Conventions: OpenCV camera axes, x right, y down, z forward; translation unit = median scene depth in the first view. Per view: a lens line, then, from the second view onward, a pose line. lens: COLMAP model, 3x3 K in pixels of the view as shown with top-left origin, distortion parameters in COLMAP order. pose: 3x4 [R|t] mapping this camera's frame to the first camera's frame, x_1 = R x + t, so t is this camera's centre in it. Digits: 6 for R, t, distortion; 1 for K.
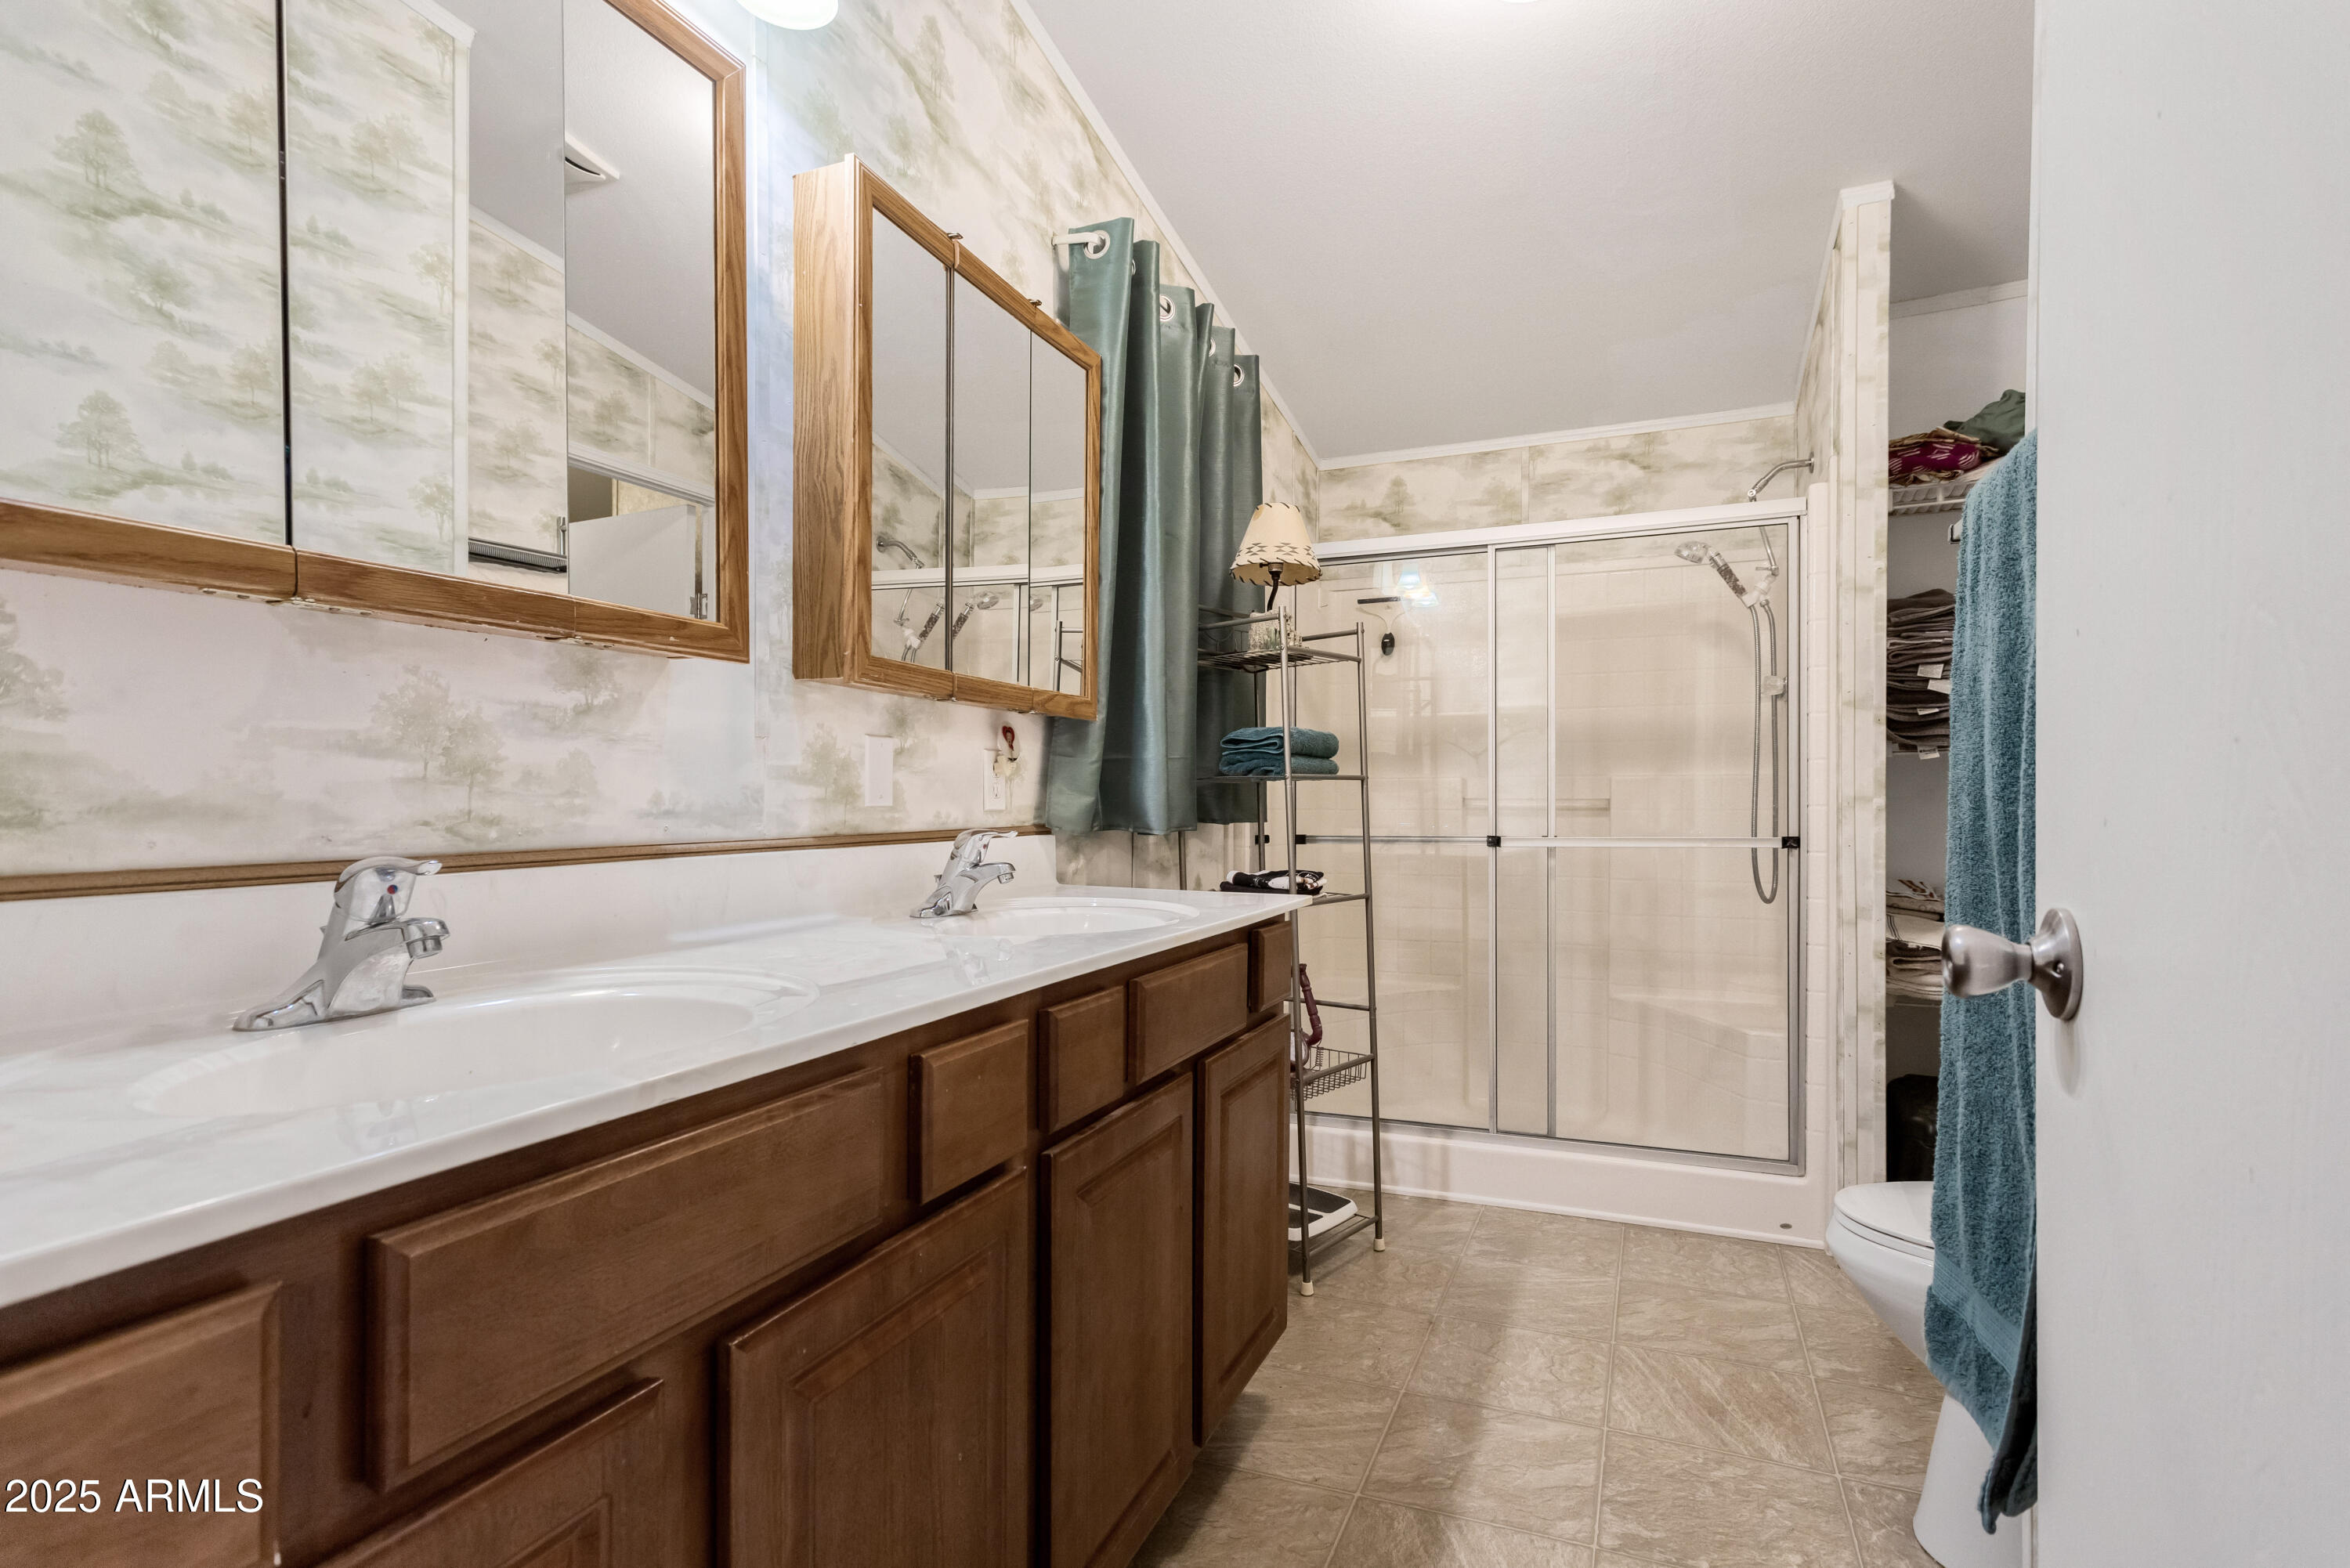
lens RADIAL K [[1115.9, 0, 1177.5], [0, 1115.9, 791.6], [0, 0, 1]] dist [0.004476, 0.001786]
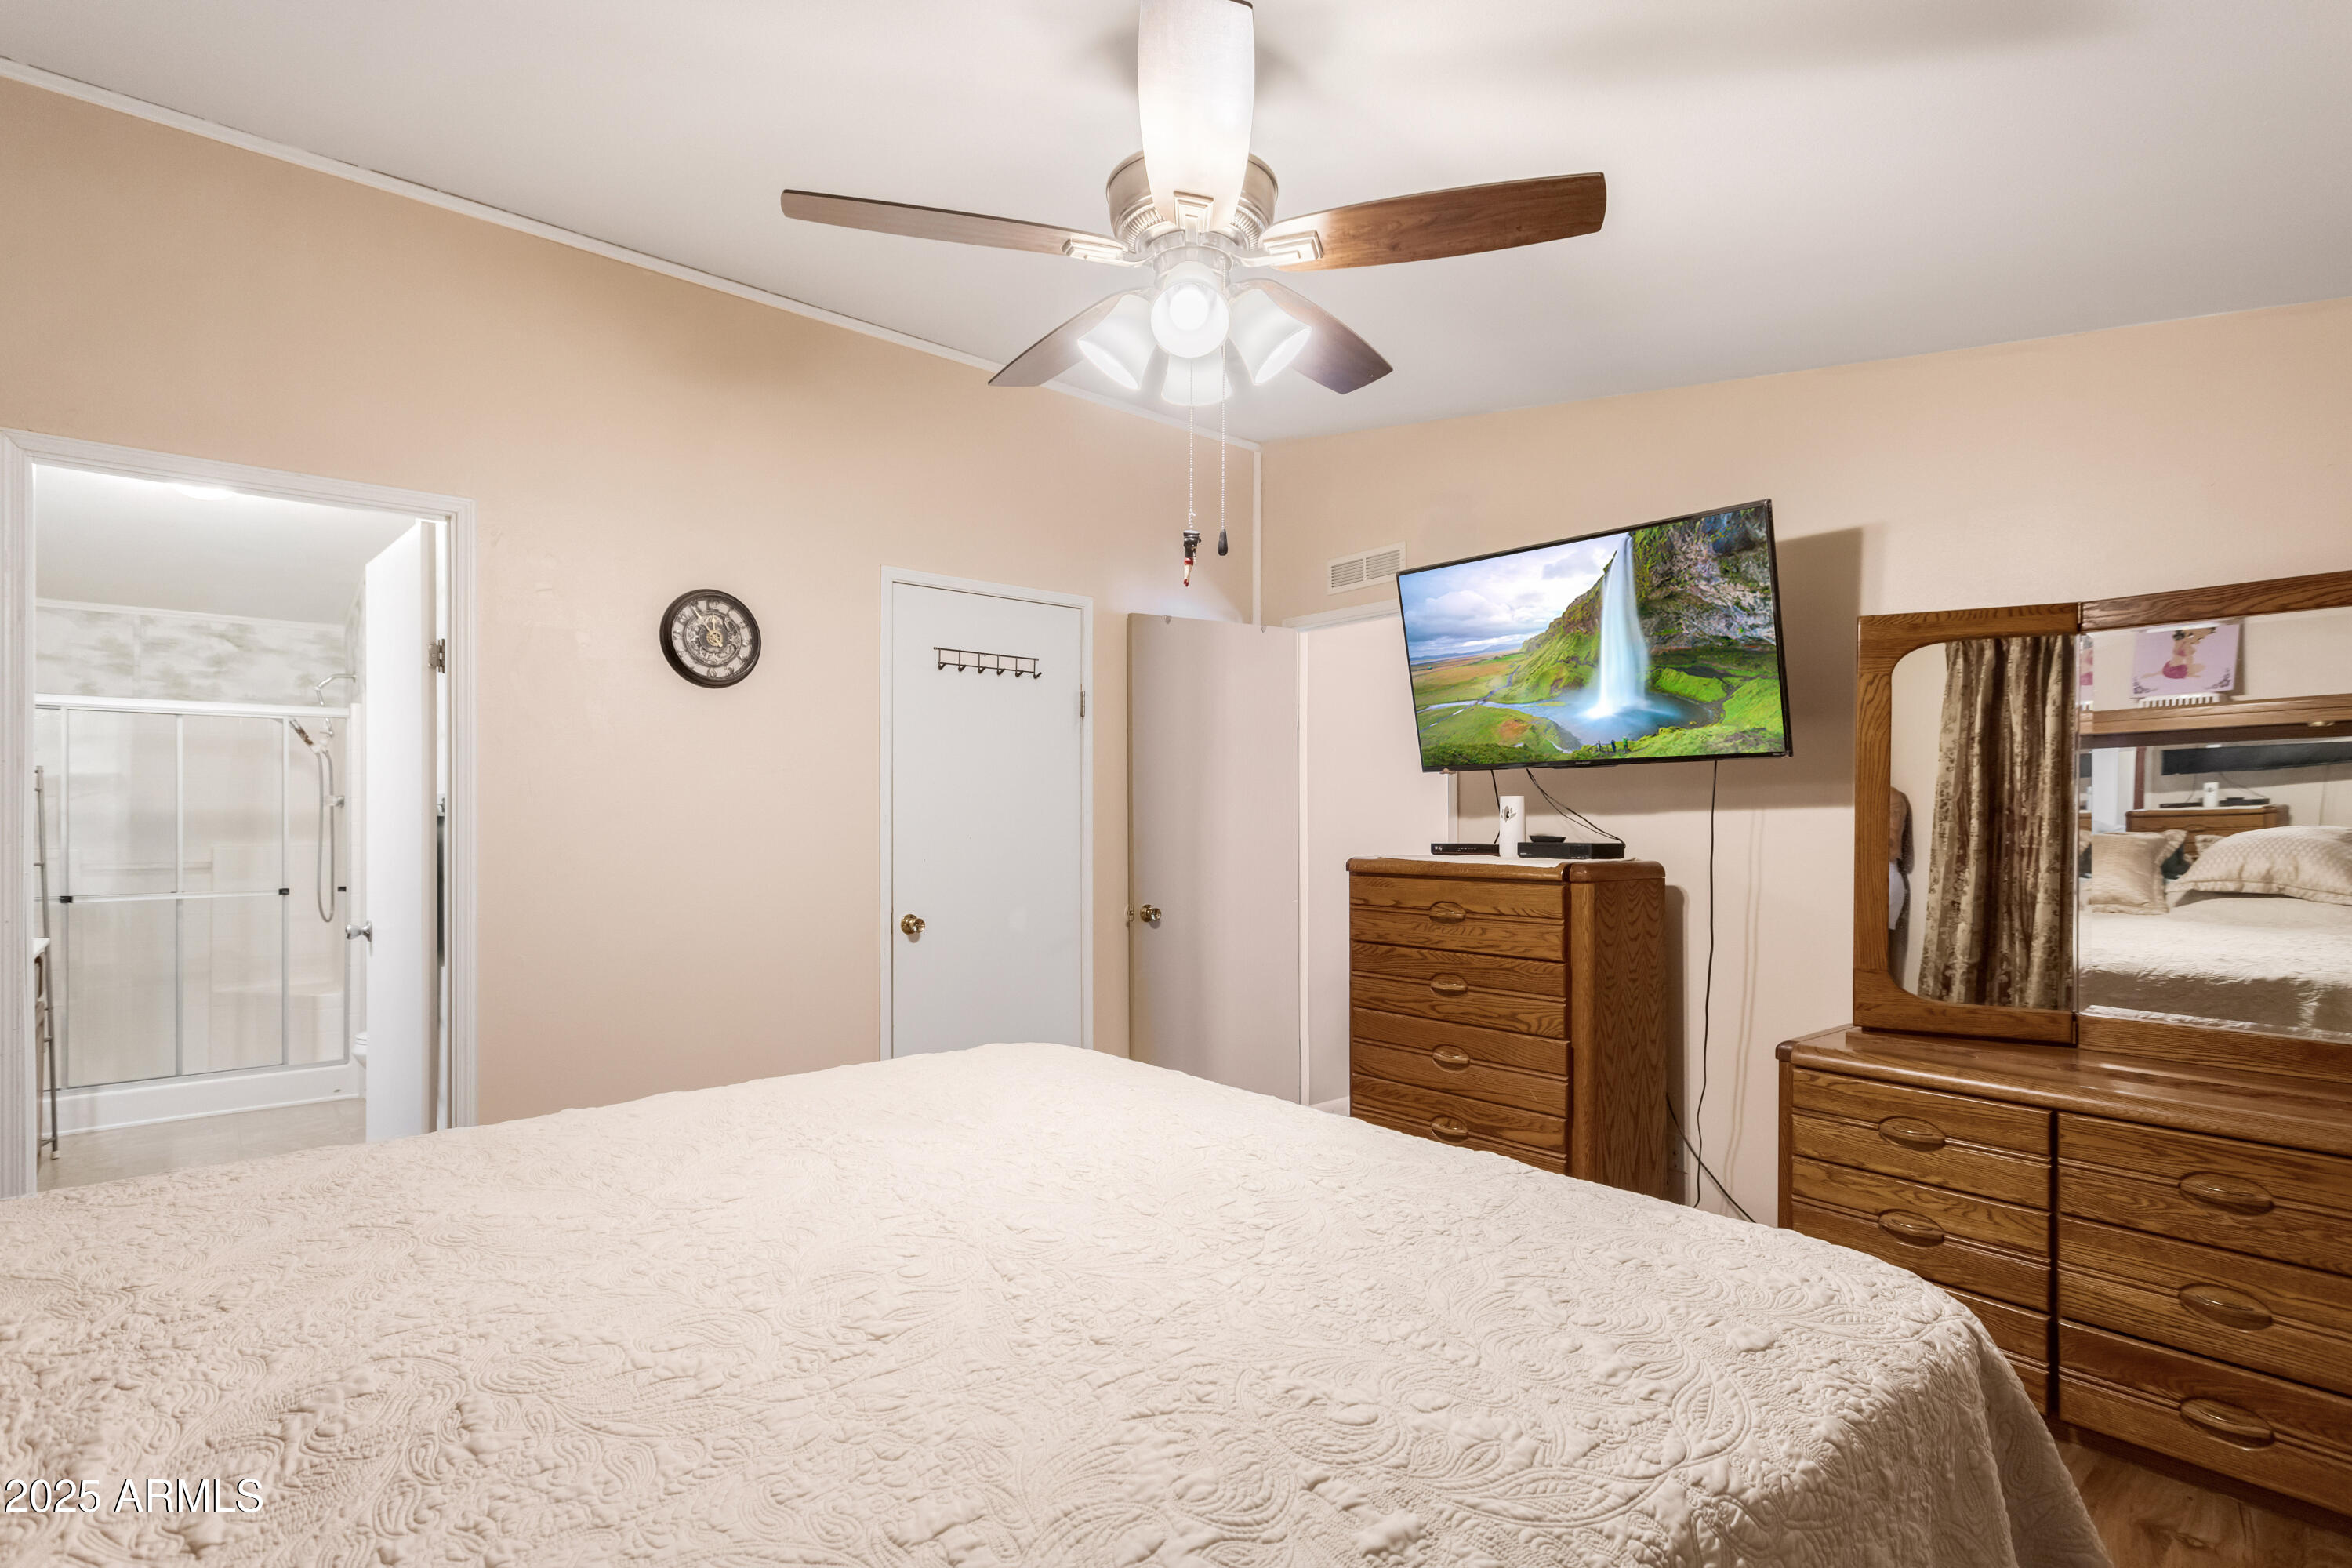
lens RADIAL K [[1158.5, 0, 1186.8], [0, 1158.5, 805.0], [0, 0, 1]] dist [0.004830, 0.000930]
pose [[0.428366, 0.004824, 0.903592, -0.475913], [0.007134, 0.999937, -0.008720, -0.047593], [-0.903577, 0.010182, 0.428305, -0.878667]]
